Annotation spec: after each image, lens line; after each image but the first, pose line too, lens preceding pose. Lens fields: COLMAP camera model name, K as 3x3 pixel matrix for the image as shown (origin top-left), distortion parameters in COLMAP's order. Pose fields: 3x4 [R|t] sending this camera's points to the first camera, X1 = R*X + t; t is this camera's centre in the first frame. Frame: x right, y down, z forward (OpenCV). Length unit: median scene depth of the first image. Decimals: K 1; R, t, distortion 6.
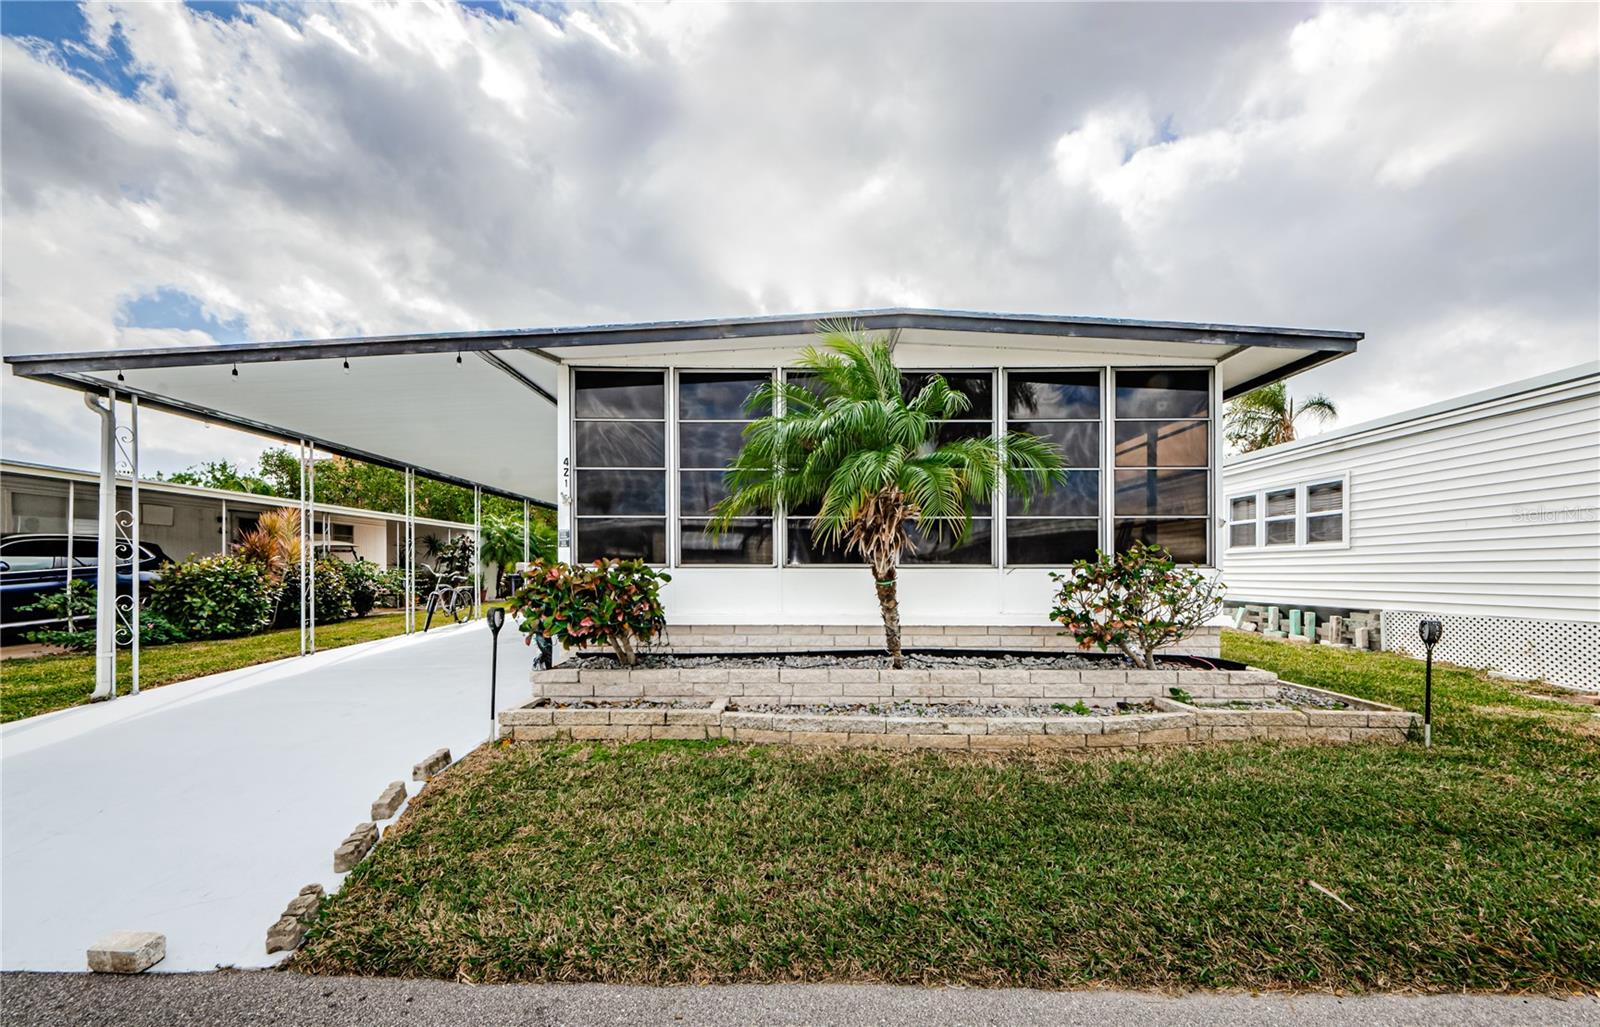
lens RADIAL K [[577.7, 0, 799.8], [0, 577.7, 571.0], [0, 0, 1]] dist [0.014845, -0.000216]
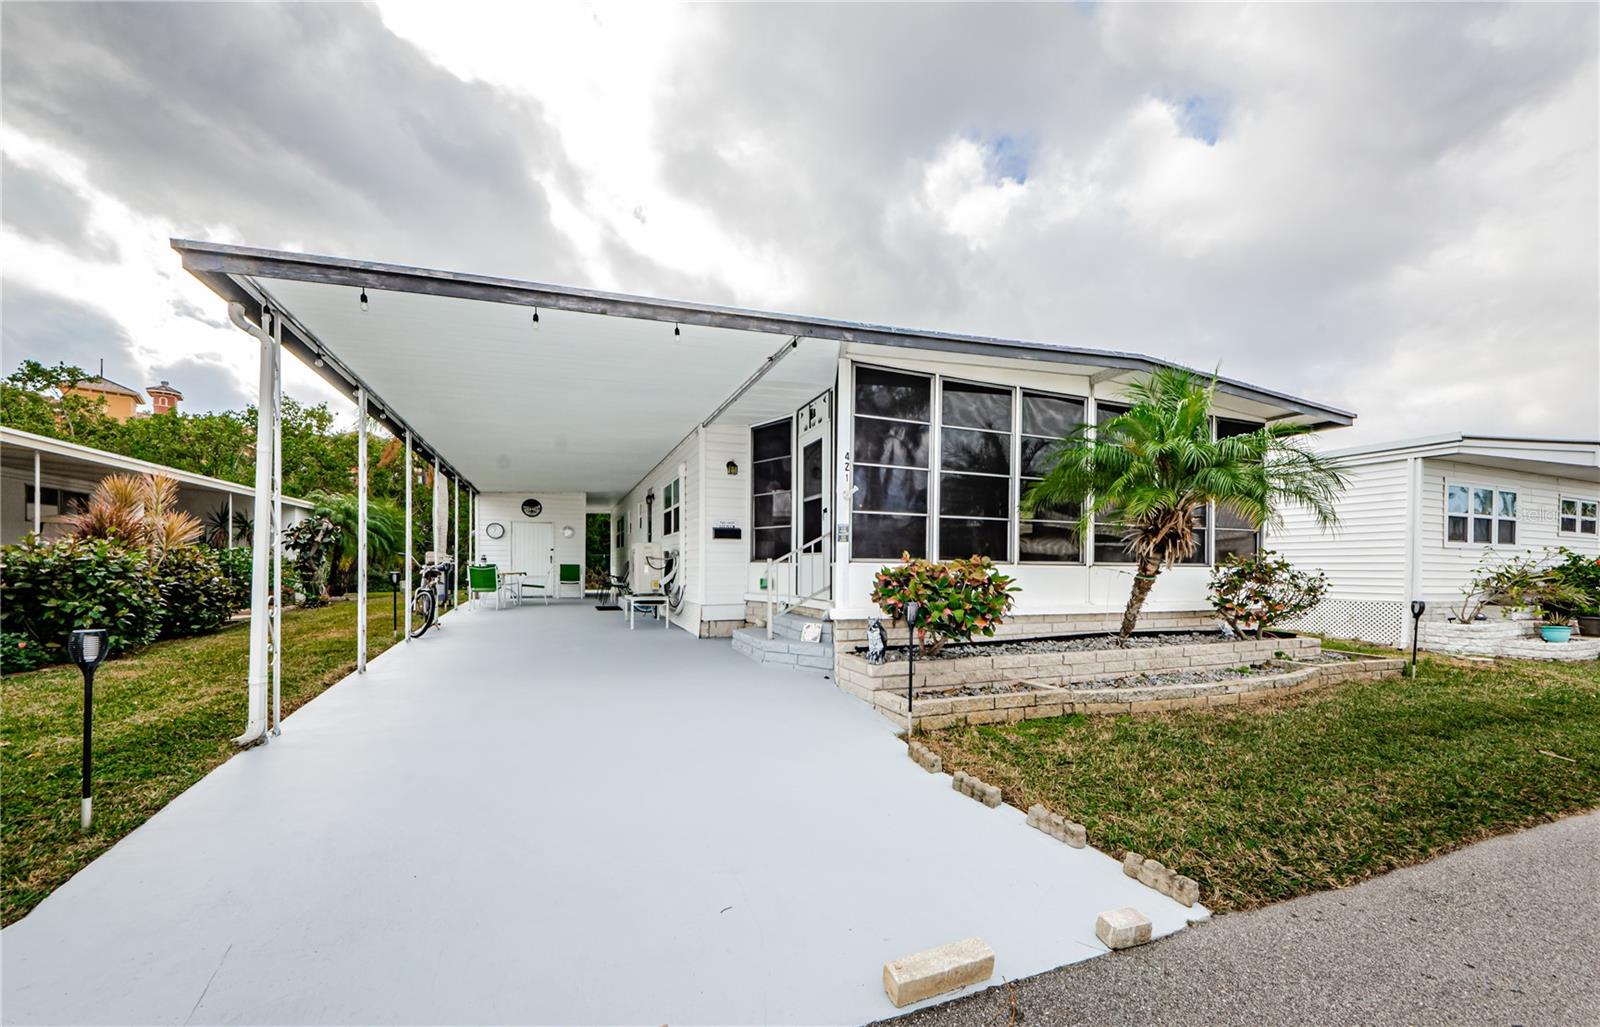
lens RADIAL K [[591.0, 0, 799.9], [0, 591.0, 563.4], [0, 0, 1]] dist [0.017586, -0.000042]
pose [[0.924363, 0.008917, 0.381410, -0.975035], [-0.008653, 0.999960, -0.002407, -0.000941], [-0.381416, -0.001076, 0.924403, 0.104887]]
